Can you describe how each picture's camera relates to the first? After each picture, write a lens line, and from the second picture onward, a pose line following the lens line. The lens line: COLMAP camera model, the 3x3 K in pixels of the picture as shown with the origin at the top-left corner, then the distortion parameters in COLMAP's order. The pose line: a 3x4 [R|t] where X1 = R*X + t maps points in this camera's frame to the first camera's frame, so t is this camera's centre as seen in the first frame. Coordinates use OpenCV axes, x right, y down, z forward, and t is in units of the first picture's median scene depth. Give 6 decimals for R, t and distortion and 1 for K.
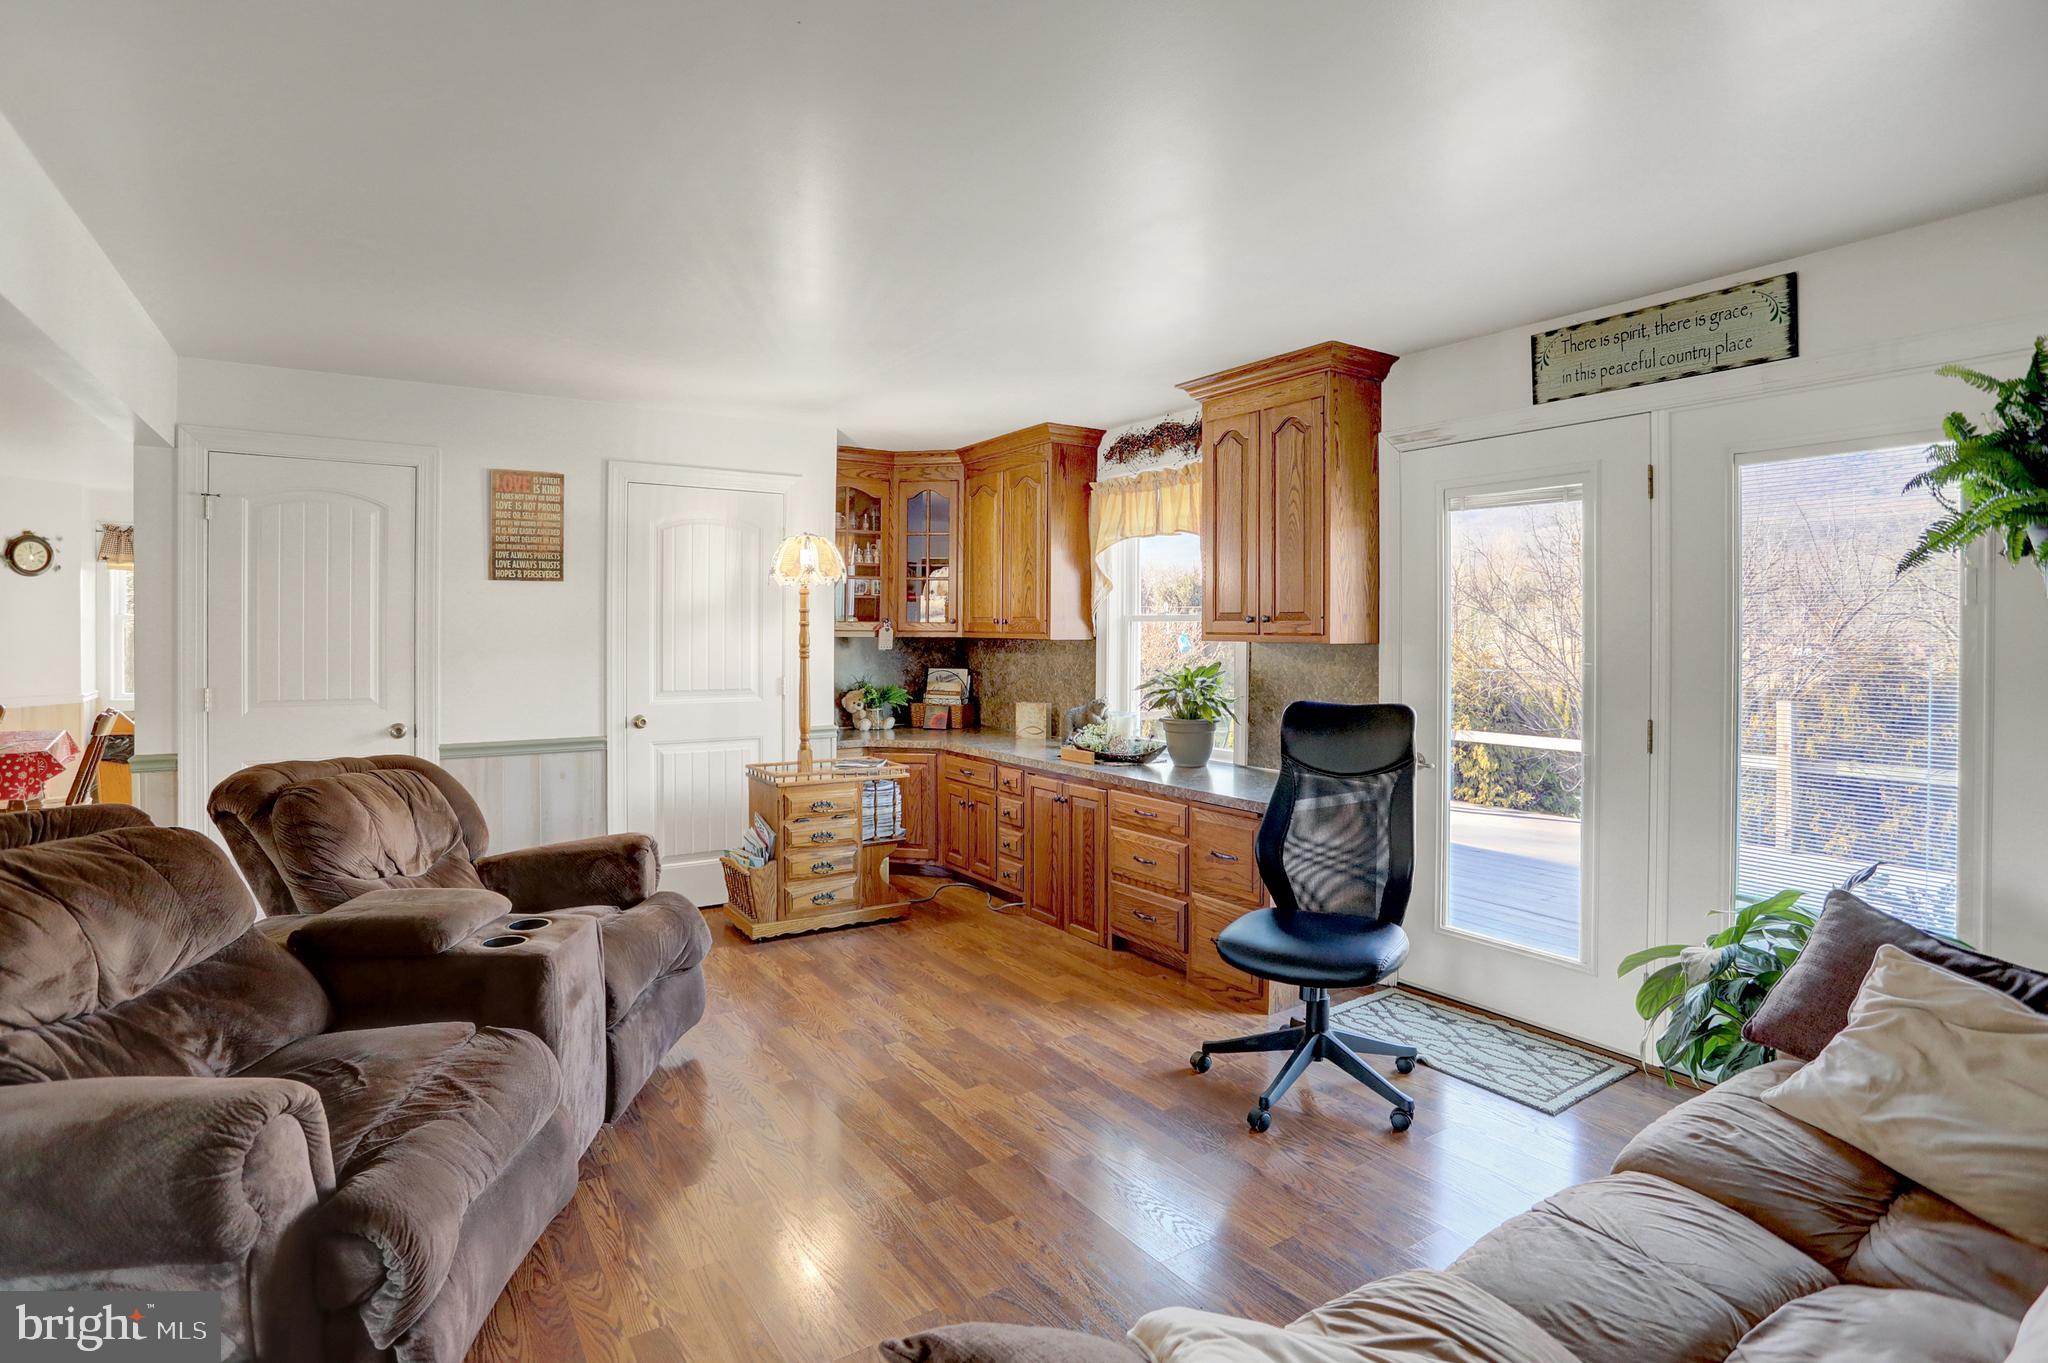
lens RADIAL K [[1005.5, 0, 1016.6], [0, 1005.5, 653.9], [0, 0, 1]] dist [-0.083613, 0.039333]
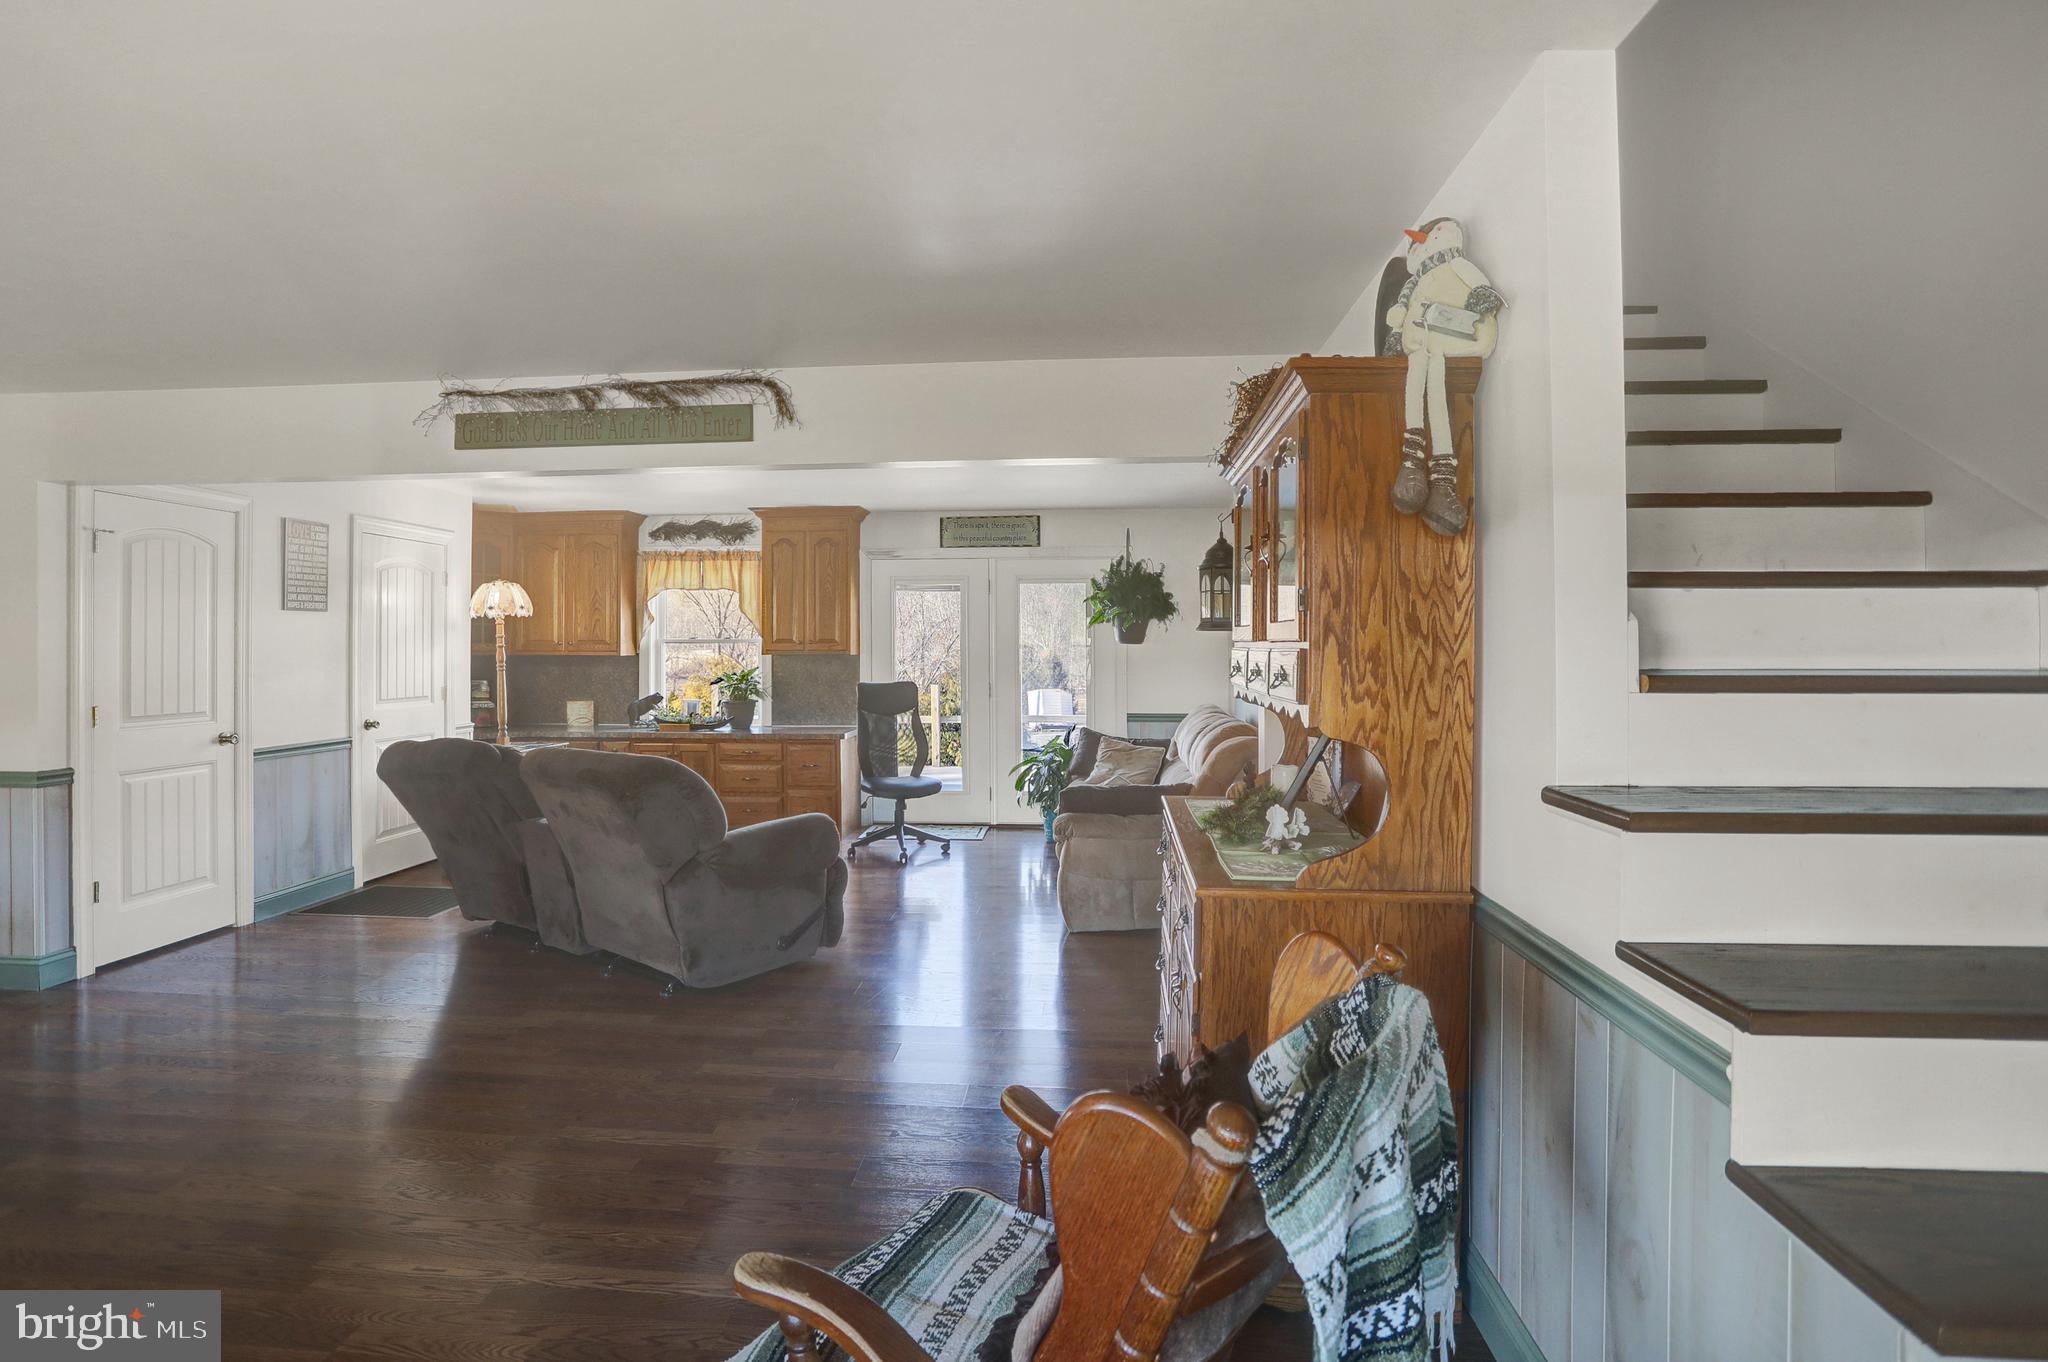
lens RADIAL K [[1025.8, 0, 1021.4], [0, 1025.8, 633.2], [0, 0, 1]] dist [-0.083641, 0.044065]
pose [[0.598459, 0.004096, 0.801143, -0.901951], [0.027732, 0.999282, -0.025824, 0.007503], [-0.800673, 0.037672, 0.597916, -0.400538]]
